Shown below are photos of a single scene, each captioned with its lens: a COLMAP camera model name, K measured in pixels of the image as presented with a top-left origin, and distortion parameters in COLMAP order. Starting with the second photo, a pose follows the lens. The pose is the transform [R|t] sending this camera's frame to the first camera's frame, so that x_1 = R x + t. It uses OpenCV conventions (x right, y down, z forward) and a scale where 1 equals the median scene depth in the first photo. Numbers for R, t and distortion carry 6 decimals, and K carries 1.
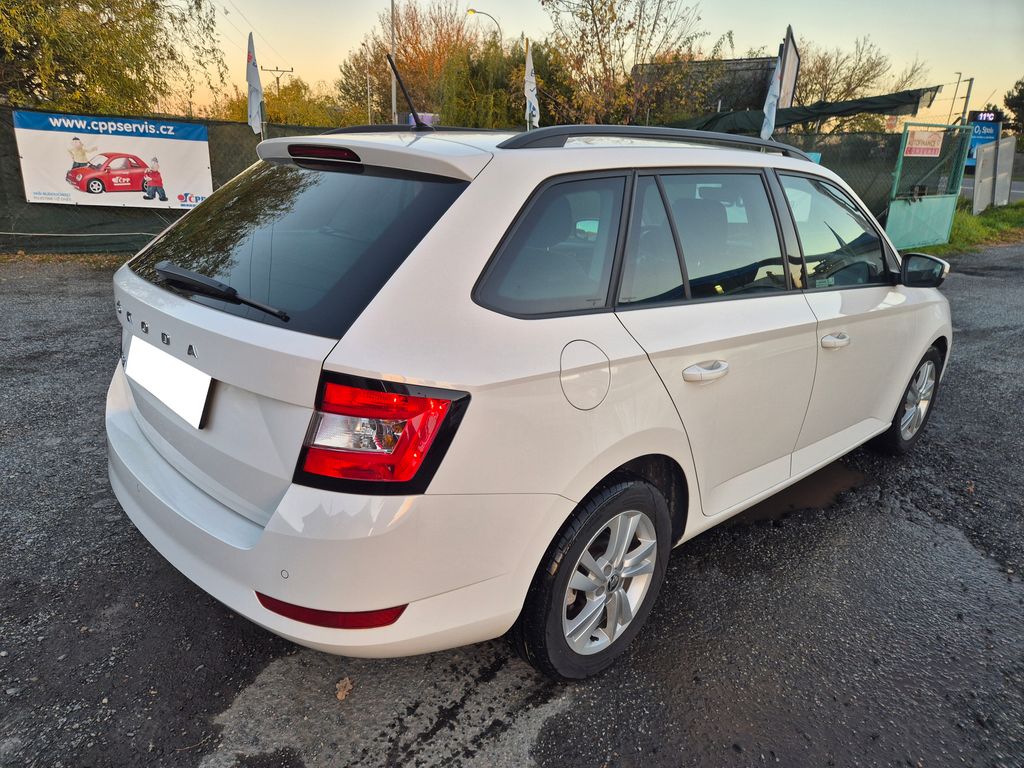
lens RADIAL K [[667.1, 0, 498.6], [0, 667.1, 384.1], [0, 0, 1]] dist [0.058622, -0.043204]
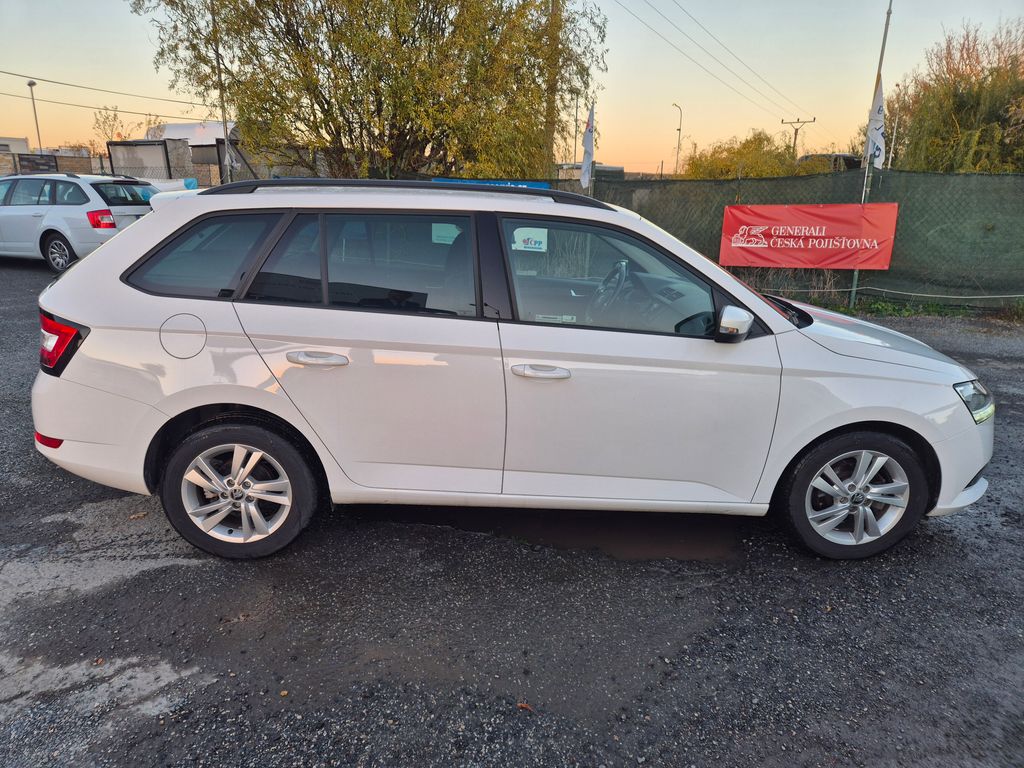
lens RADIAL K [[667.1, 0, 498.6], [0, 667.1, 384.1], [0, 0, 1]] dist [0.058622, -0.043204]
pose [[0.770866, 0.153782, -0.618155, 0.268971], [-0.196268, 0.980550, -0.000817, -0.007530], [0.606007, 0.121954, 0.786055, 0.034932]]
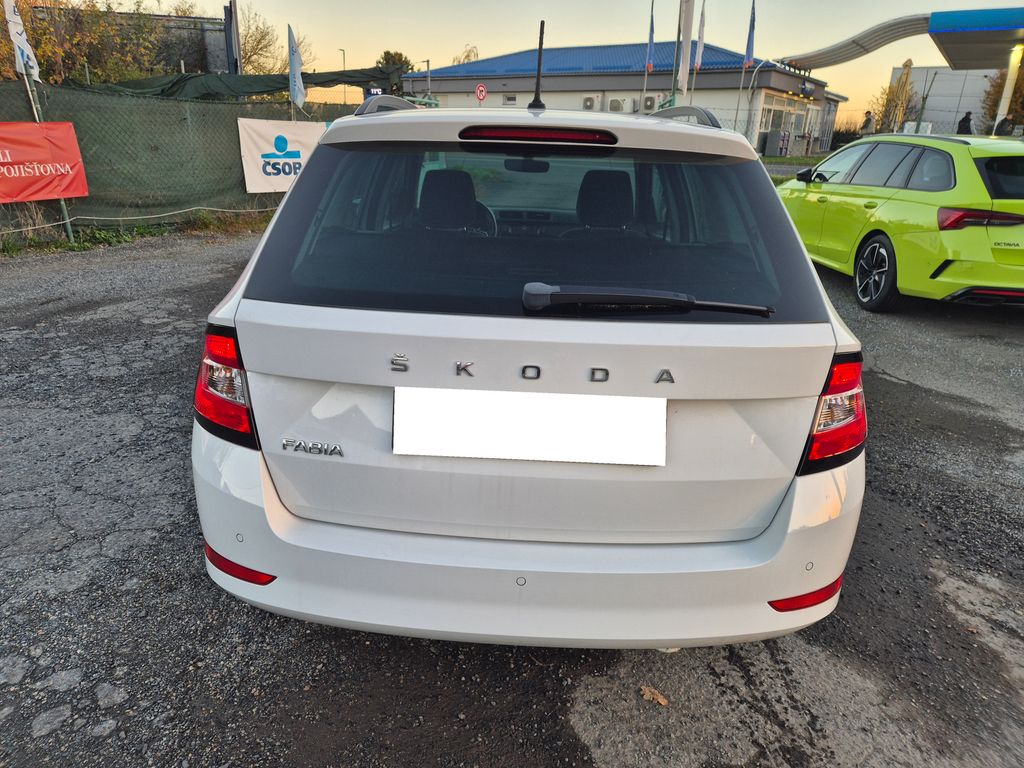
lens RADIAL K [[667.1, 0, 498.6], [0, 667.1, 384.1], [0, 0, 1]] dist [0.058622, -0.043204]
pose [[0.713268, -0.248956, 0.655186, -0.169453], [0.219097, 0.967141, 0.128973, -0.028504], [-0.665766, 0.051557, 0.744377, 0.075776]]
